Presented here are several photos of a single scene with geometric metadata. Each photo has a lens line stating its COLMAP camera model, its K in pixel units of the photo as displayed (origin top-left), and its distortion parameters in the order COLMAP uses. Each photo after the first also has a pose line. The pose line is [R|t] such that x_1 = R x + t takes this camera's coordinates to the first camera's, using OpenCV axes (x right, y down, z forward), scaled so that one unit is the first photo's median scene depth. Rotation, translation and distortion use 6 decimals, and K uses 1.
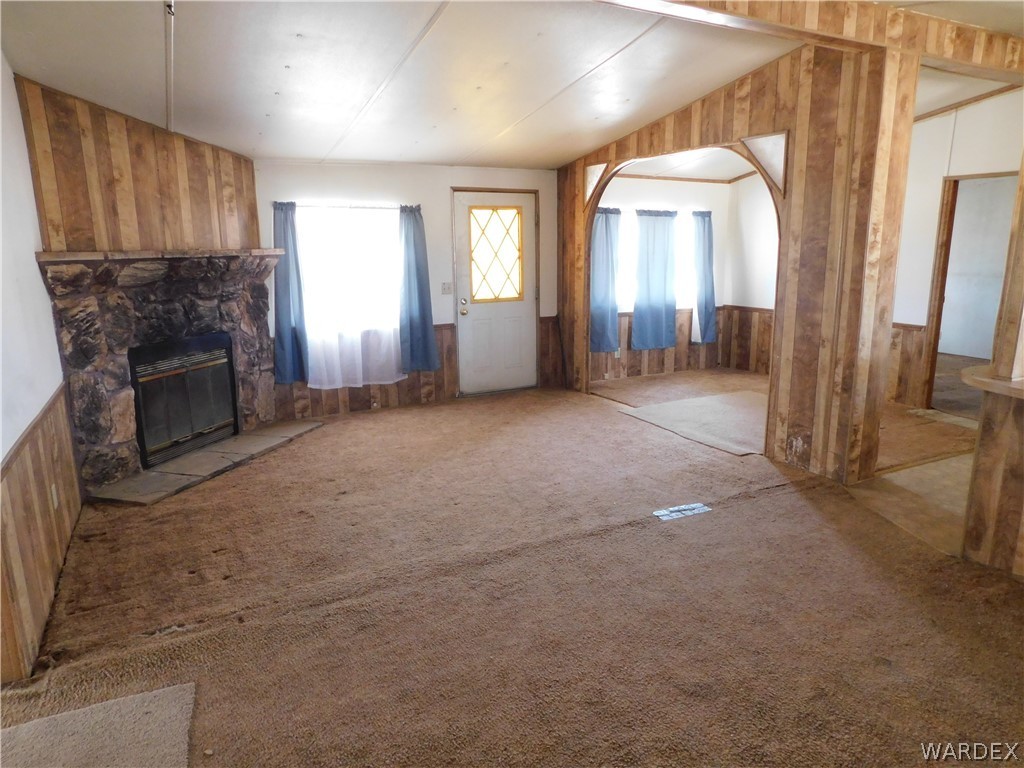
lens RADIAL K [[667.1, 0, 515.7], [0, 667.1, 387.6], [0, 0, 1]] dist [-0.055133, 0.017784]
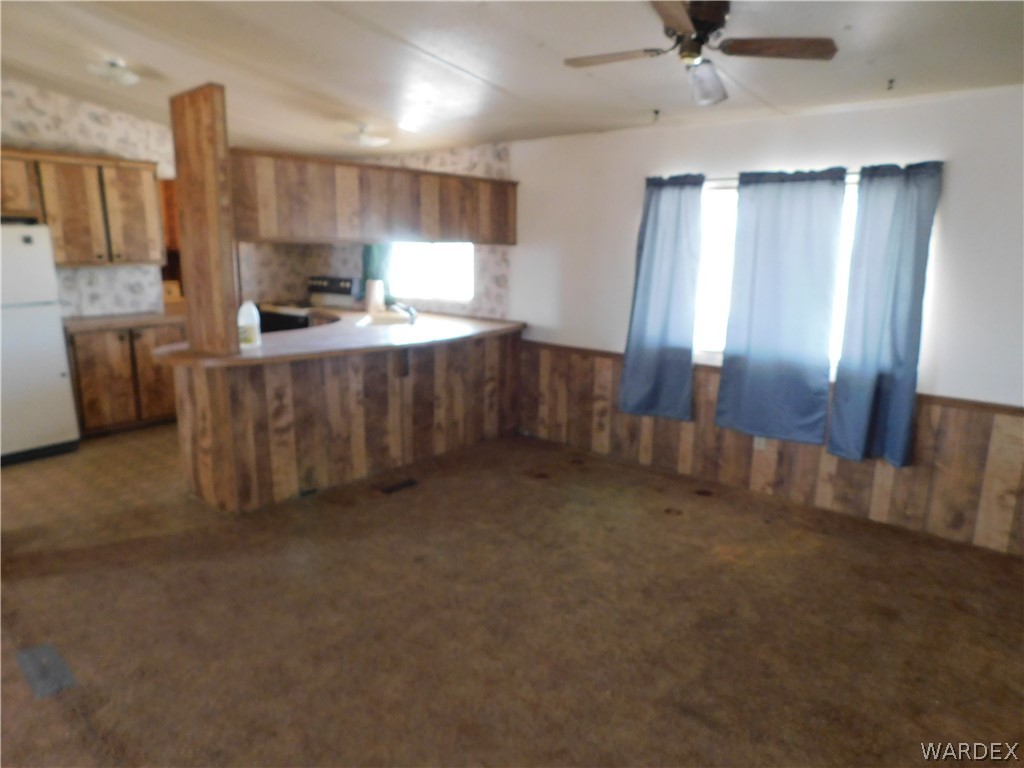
lens RADIAL K [[667.1, 0, 517.3], [0, 667.1, 382.1], [0, 0, 1]] dist [-0.055133, 0.017784]
pose [[-0.354197, -0.193251, 0.914986, -0.526238], [0.186191, 0.944254, 0.271509, -0.193371], [-0.916448, 0.266530, -0.298470, 0.895979]]
